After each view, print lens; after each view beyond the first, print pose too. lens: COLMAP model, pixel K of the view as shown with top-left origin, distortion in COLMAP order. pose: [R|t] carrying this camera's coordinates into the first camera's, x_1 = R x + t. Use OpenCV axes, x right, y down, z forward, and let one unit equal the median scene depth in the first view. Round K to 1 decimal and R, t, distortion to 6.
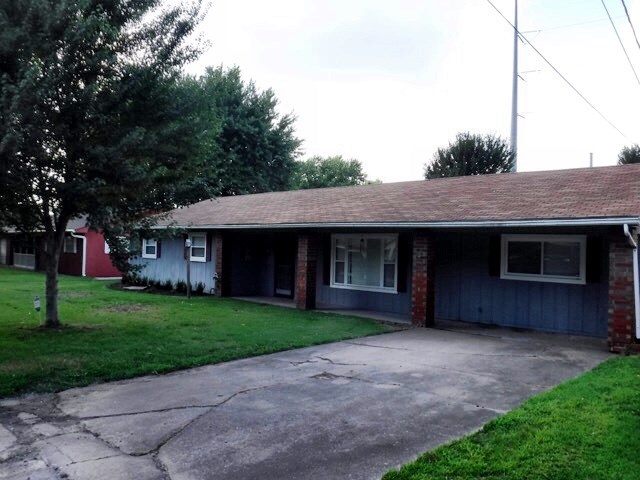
lens RADIAL K [[526.5, 0, 320.0], [0, 526.5, 240.0], [0, 0, 1]] dist [-0.097196, 0.004608]
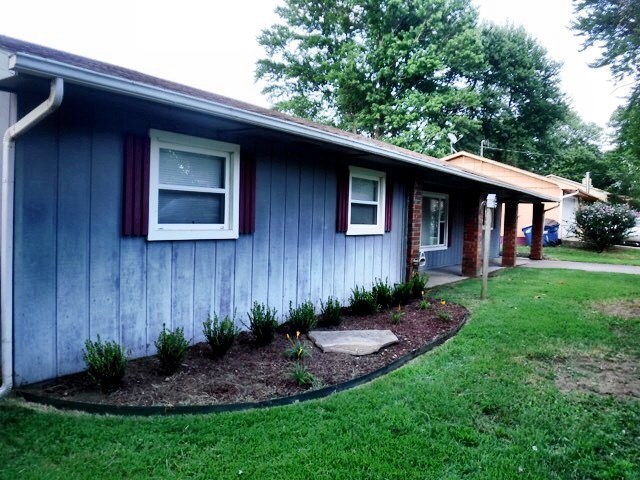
lens RADIAL K [[526.5, 0, 320.0], [0, 526.5, 240.0], [0, 0, 1]] dist [-0.097196, 0.004608]
pose [[-0.188512, -0.081499, 0.978683, -0.535226], [-0.057747, 0.995746, 0.071797, 0.012317], [-0.980372, -0.042981, -0.192417, 0.901765]]
